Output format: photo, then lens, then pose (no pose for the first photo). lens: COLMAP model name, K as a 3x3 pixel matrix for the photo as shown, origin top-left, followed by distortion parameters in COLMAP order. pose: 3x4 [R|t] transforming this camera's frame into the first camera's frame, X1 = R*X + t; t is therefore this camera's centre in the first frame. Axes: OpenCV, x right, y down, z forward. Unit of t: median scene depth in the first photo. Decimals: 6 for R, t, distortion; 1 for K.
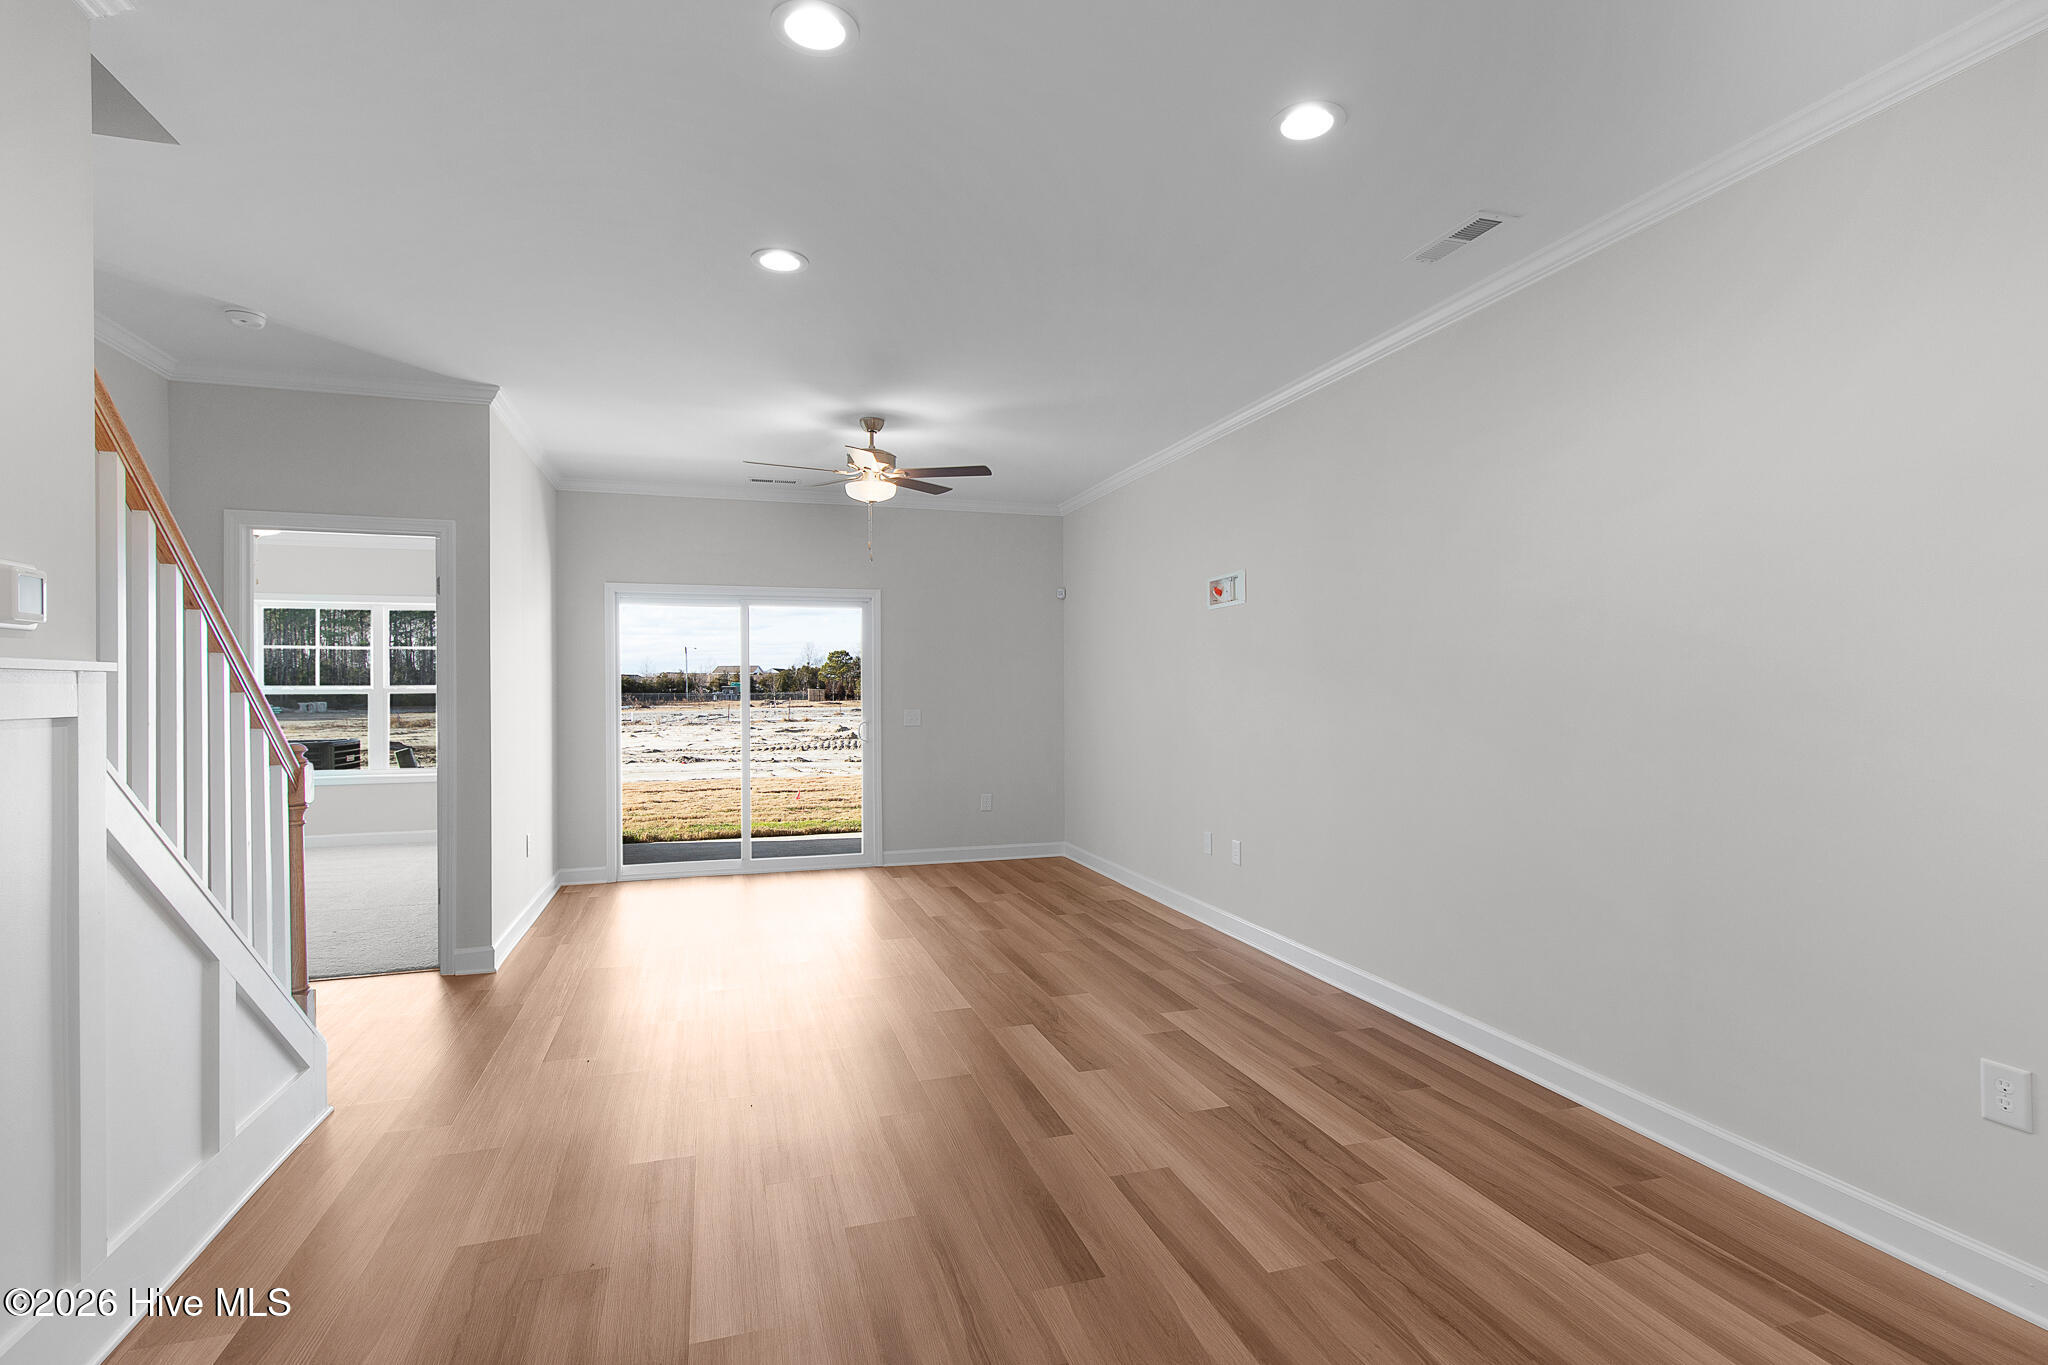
lens RADIAL K [[985.6, 0, 1032.4], [0, 985.6, 692.3], [0, 0, 1]] dist [0.006647, 0.000862]
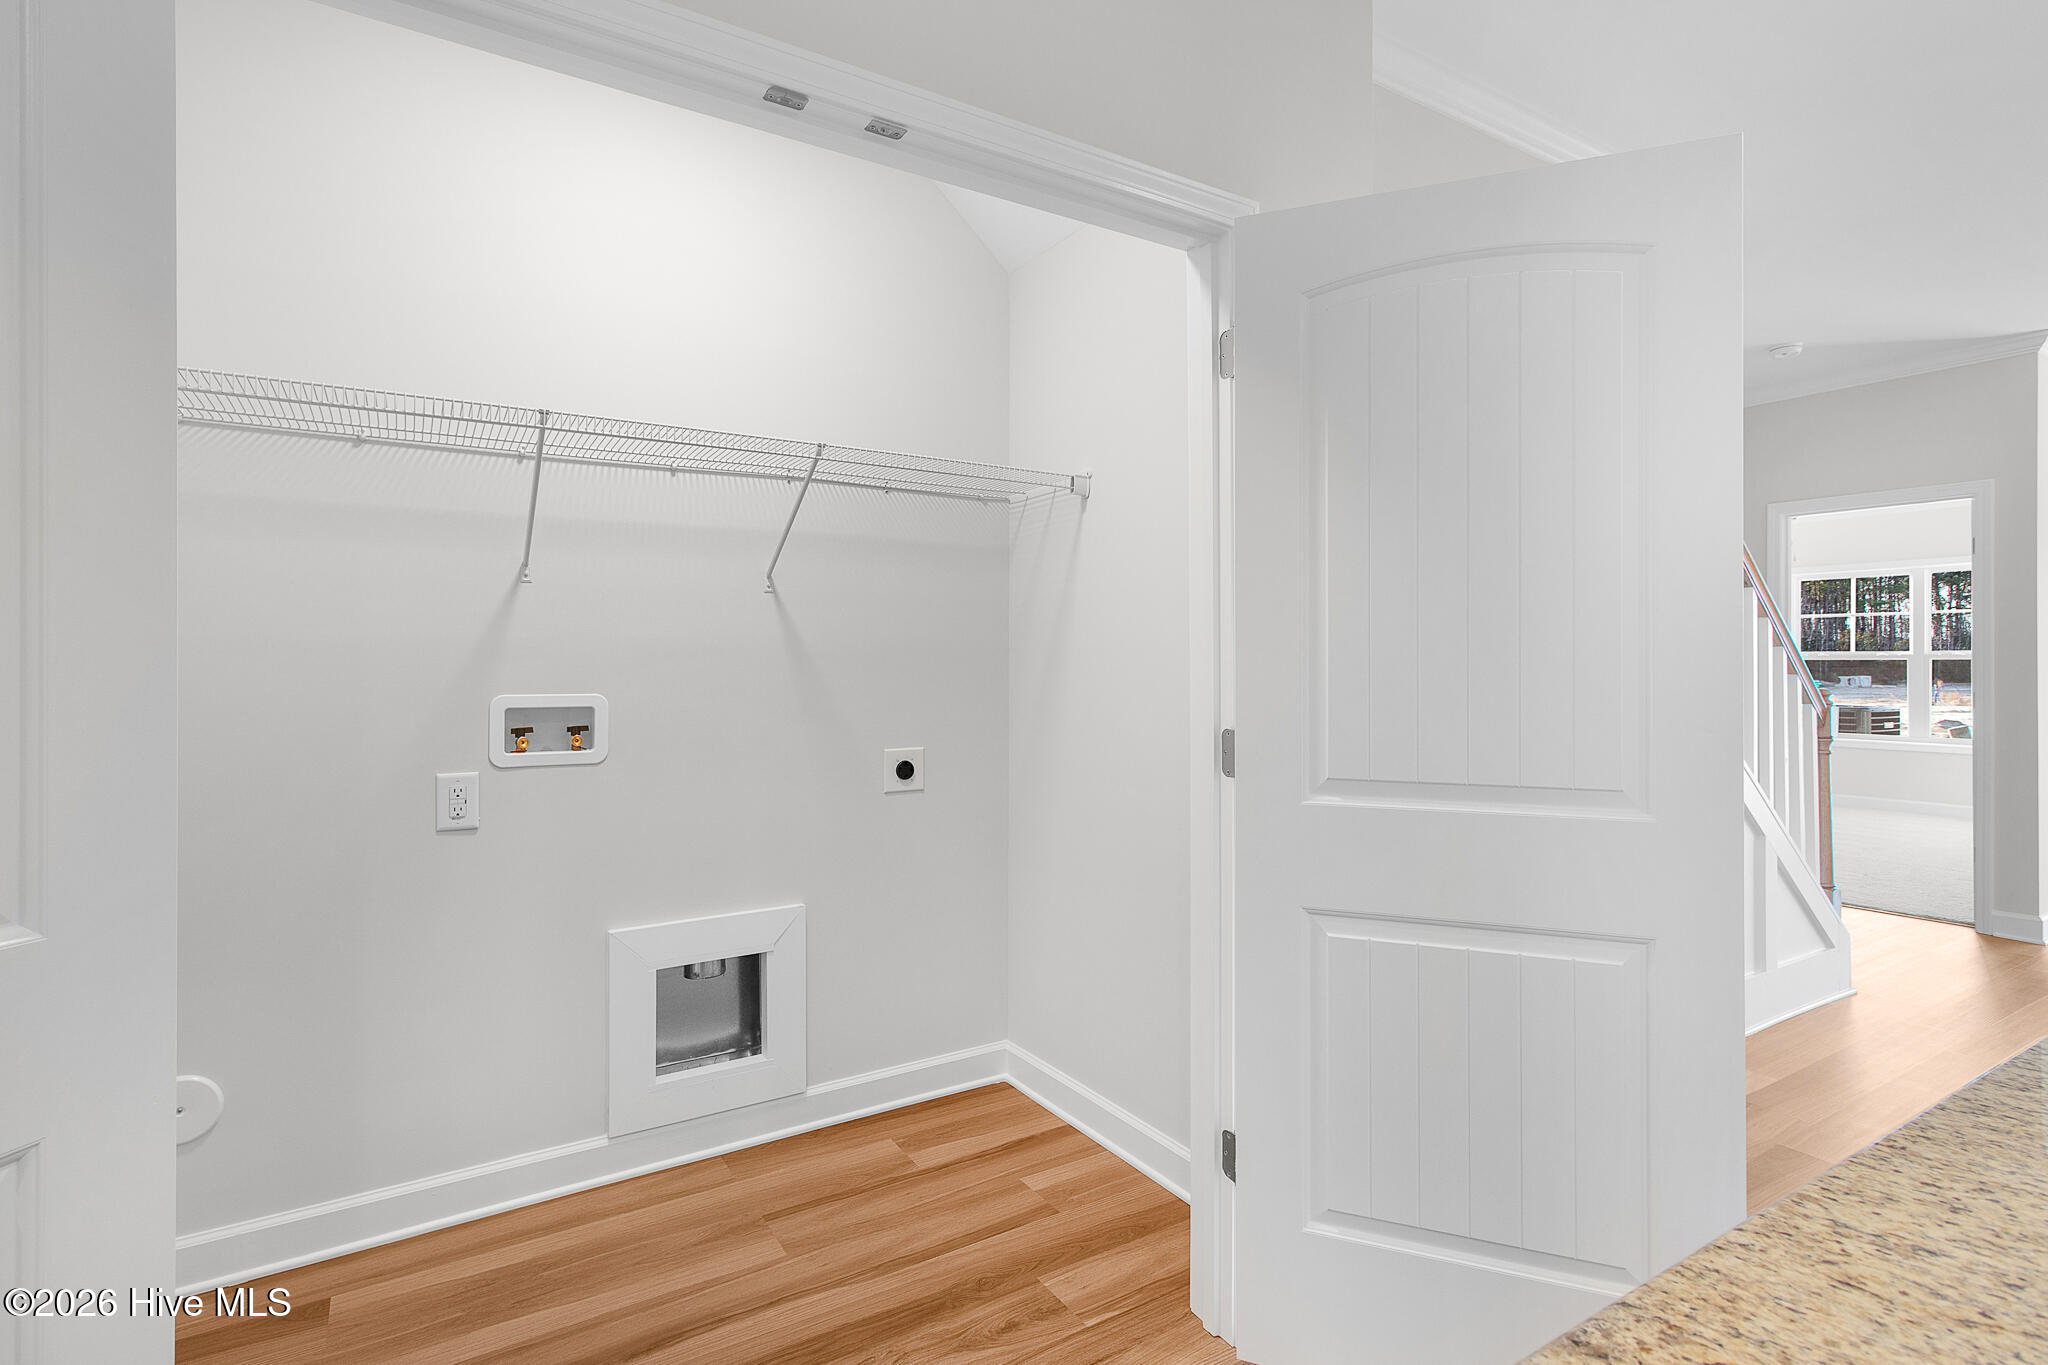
lens RADIAL K [[985.6, 0, 1021.8], [0, 985.6, 660.3], [0, 0, 1]] dist [0.006647, 0.000862]
pose [[0.240380, -0.001919, -0.970677, 0.131572], [-0.003156, 0.999991, -0.002758, 0.013166], [0.970674, 0.003726, 0.240372, -0.165241]]
